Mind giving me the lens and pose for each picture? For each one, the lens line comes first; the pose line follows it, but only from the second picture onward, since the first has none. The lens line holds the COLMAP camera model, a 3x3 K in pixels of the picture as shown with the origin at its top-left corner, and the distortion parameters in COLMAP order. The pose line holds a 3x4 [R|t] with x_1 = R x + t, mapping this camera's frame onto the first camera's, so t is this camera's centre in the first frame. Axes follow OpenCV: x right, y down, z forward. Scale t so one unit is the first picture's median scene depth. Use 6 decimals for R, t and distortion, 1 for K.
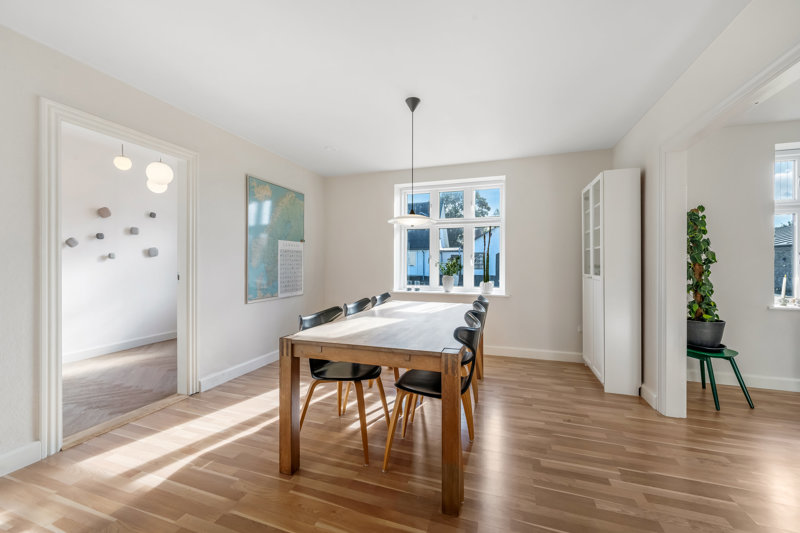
lens RADIAL K [[316.9, 0, 402.5], [0, 316.9, 265.2], [0, 0, 1]] dist [0.002517, -0.000031]
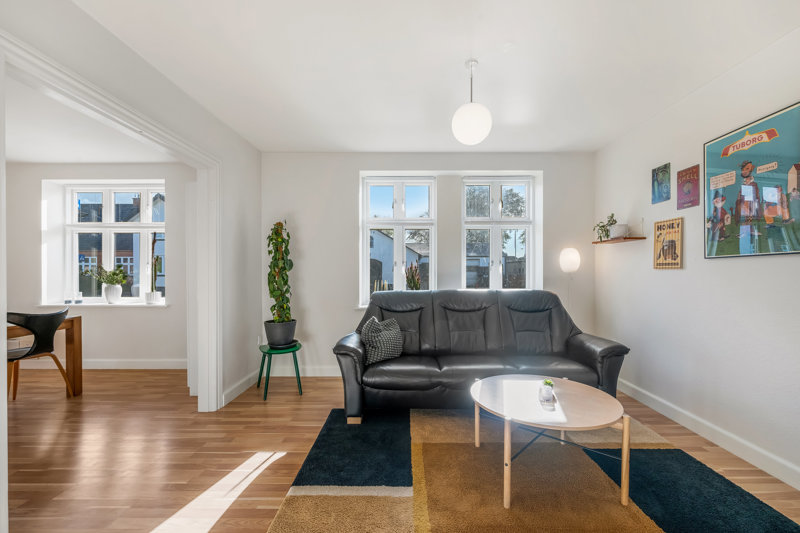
lens RADIAL K [[335.5, 0, 399.8], [0, 335.5, 270.5], [0, 0, 1]] dist [0.003089, -0.000122]
pose [[0.949133, -0.007470, 0.314787, 0.675844], [0.009428, 0.999945, -0.004698, 0.003368], [-0.314734, 0.007426, 0.949151, -0.183392]]
